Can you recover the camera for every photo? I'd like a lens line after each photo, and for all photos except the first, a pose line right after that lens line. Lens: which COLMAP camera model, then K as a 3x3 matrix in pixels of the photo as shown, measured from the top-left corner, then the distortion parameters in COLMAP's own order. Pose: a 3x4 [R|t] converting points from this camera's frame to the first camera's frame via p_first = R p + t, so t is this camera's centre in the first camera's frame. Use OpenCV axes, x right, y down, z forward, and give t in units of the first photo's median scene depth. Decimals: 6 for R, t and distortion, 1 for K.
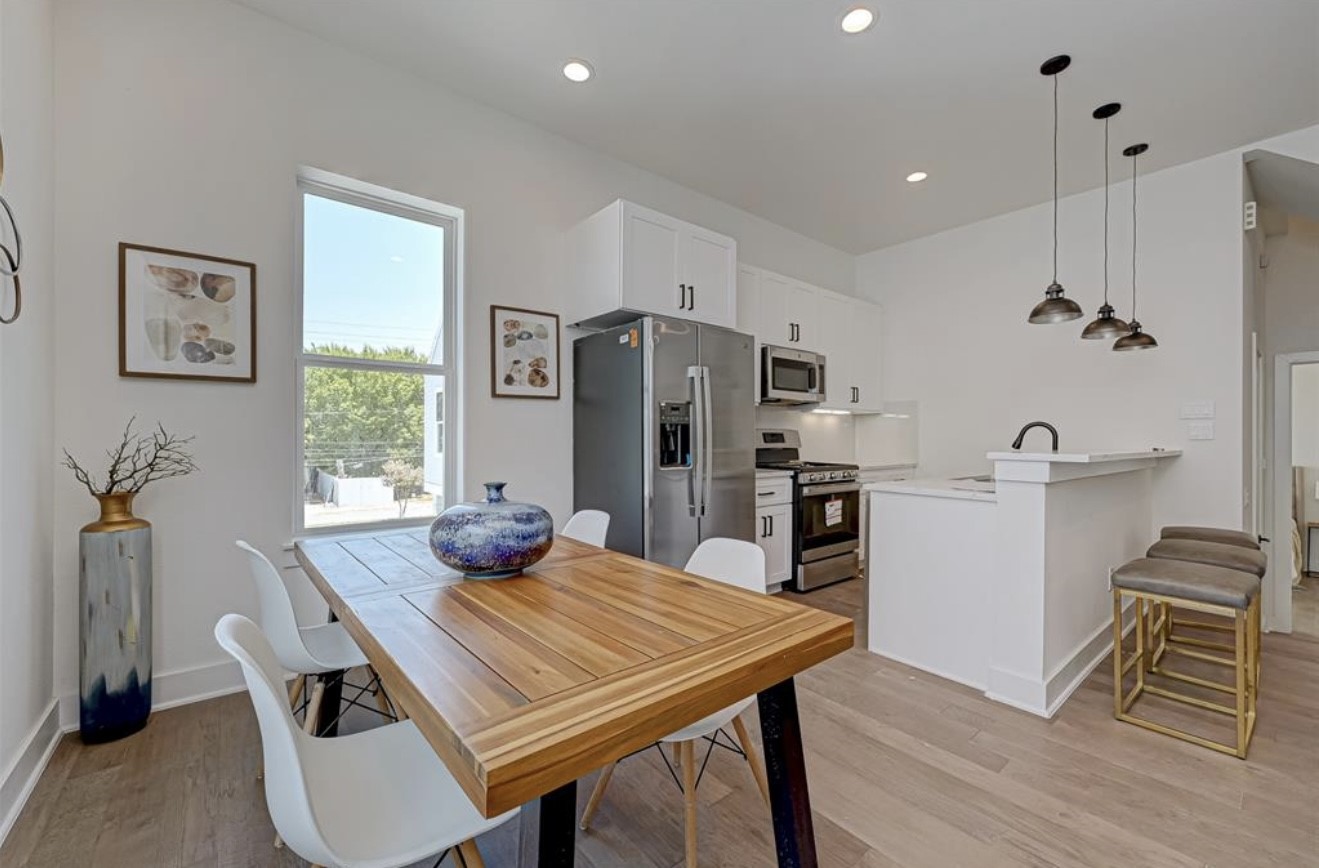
lens RADIAL K [[530.9, 0, 657.3], [0, 530.9, 437.8], [0, 0, 1]] dist [-0.000375, 0.000385]
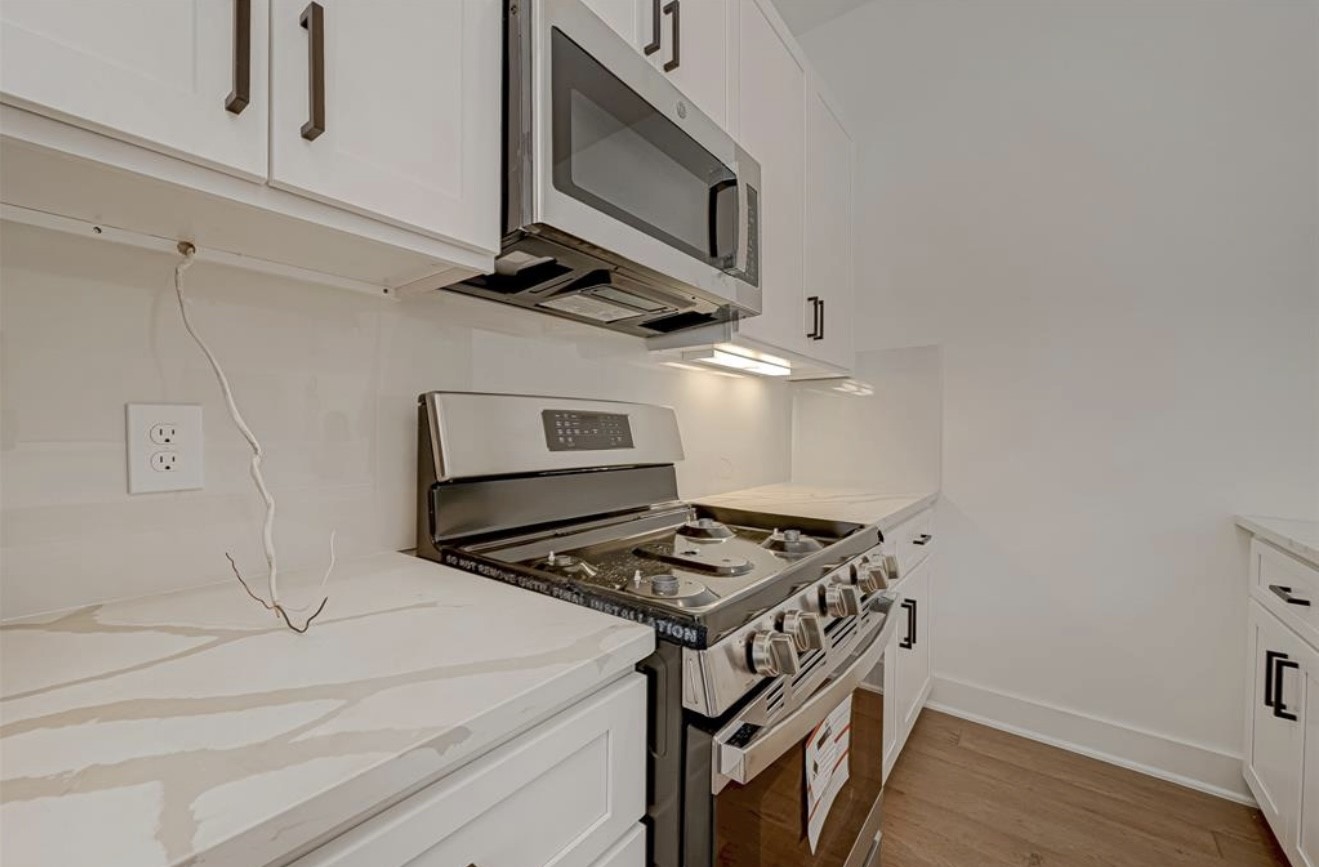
lens RADIAL K [[530.9, 0, 658.8], [0, 530.9, 436.7], [0, 0, 1]] dist [-0.000375, 0.000385]
pose [[0.971977, -0.000561, 0.235077, 0.249345], [-0.000407, 0.999992, 0.004069, 0.002777], [-0.235078, -0.004050, 0.971968, 0.952711]]
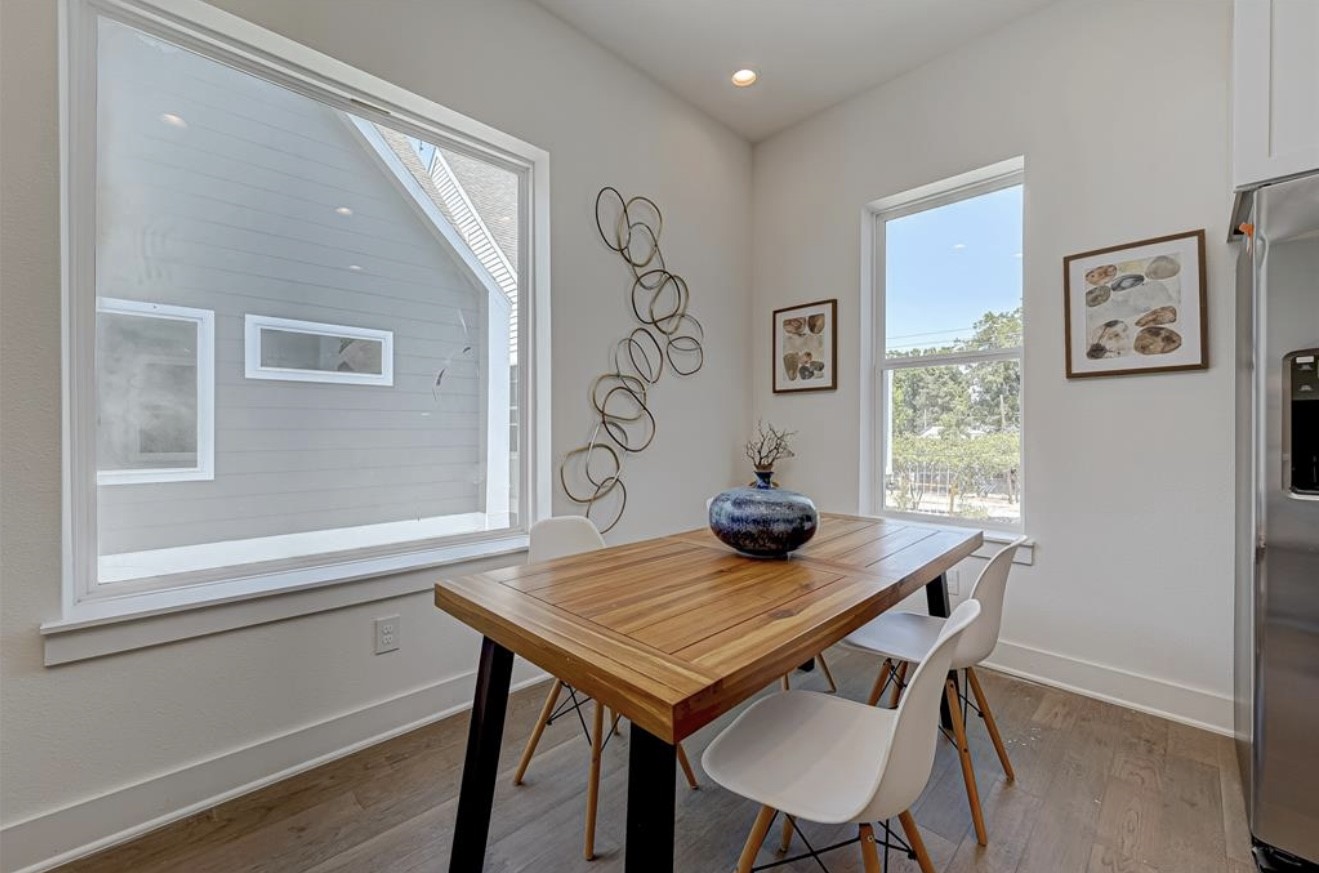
lens RADIAL K [[530.9, 0, 662.1], [0, 530.9, 433.1], [0, 0, 1]] dist [-0.000375, 0.000385]
pose [[0.082597, 0.000927, -0.996583, 0.334293], [-0.004323, 0.999990, 0.000572, 0.003208], [0.996574, 0.004261, 0.082601, 0.305777]]
